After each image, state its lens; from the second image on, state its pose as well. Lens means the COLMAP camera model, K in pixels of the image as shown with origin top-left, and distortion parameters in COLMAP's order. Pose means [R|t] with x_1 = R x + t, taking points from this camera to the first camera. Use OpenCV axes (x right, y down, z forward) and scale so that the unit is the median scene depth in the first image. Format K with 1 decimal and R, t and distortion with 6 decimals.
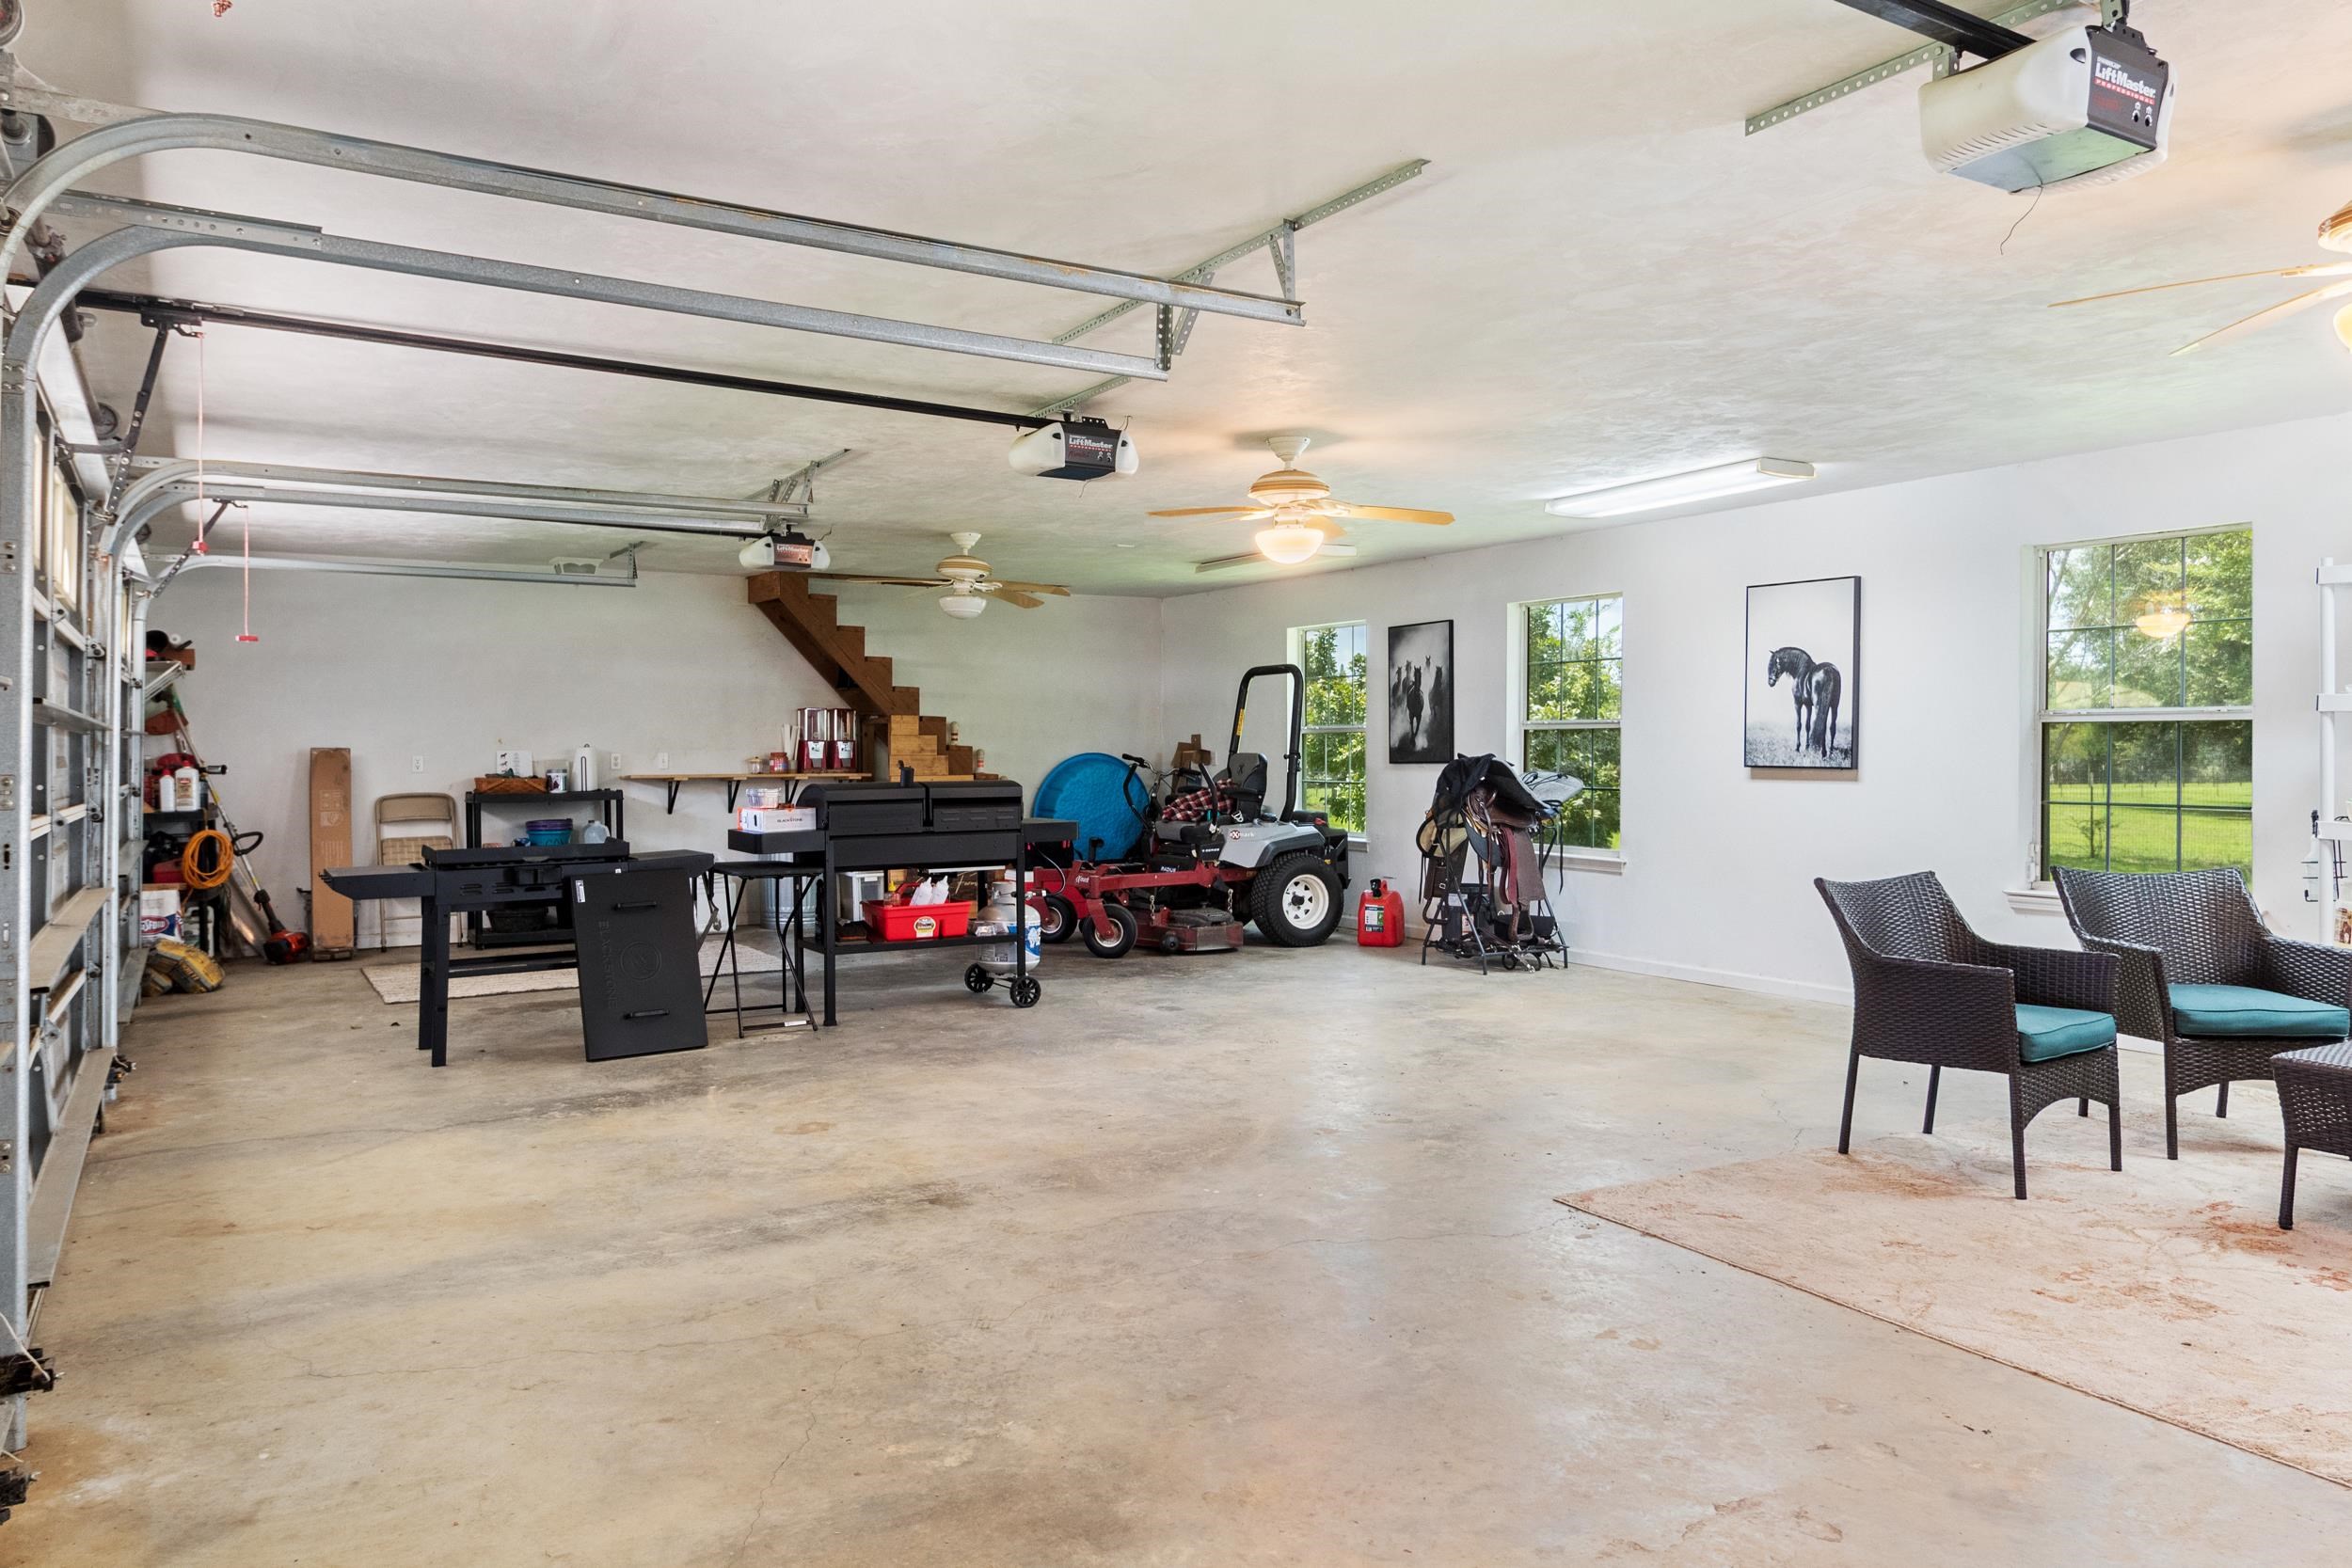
lens RADIAL K [[1585.9, 0, 1176.3], [0, 1585.9, 766.8], [0, 0, 1]] dist [-0.011639, -0.000864]
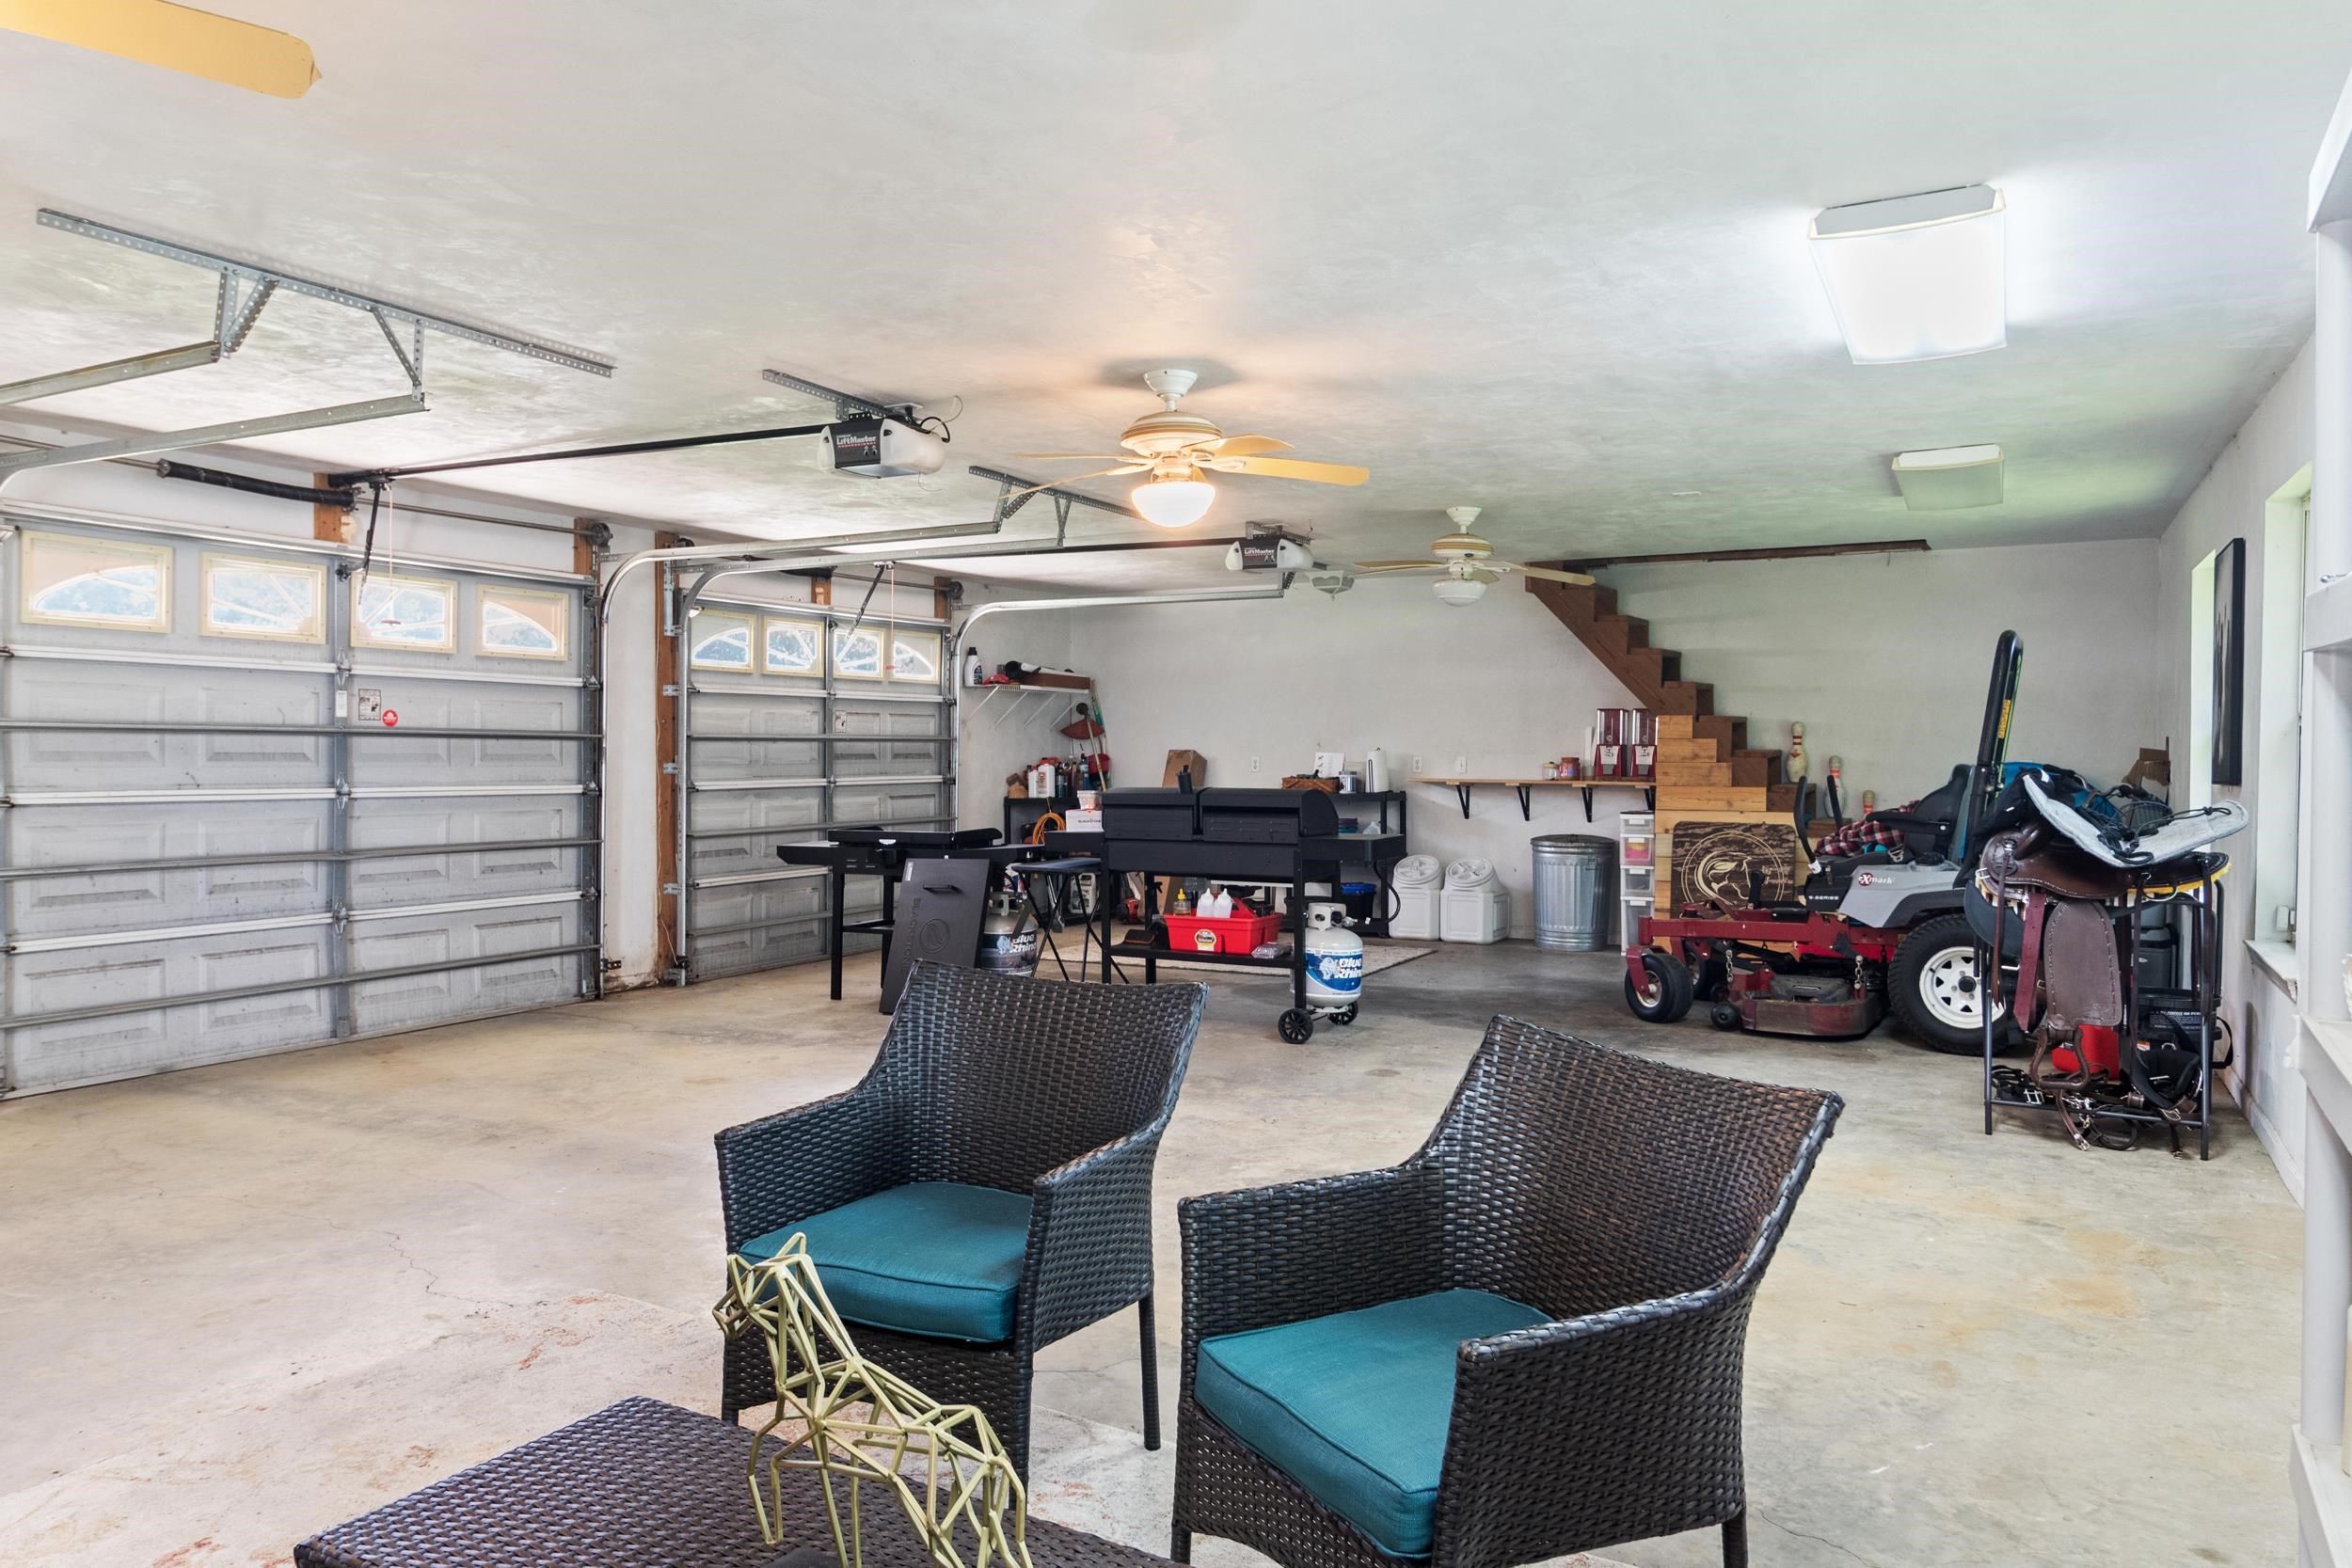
lens RADIAL K [[1585.9, 0, 1176.9], [0, 1585.9, 782.1], [0, 0, 1]] dist [-0.011639, -0.000864]
pose [[0.484192, 0.021793, -0.874690, 0.501707], [-0.016229, 0.999741, 0.015925, -0.006421], [0.874811, 0.006485, 0.484420, 0.396369]]
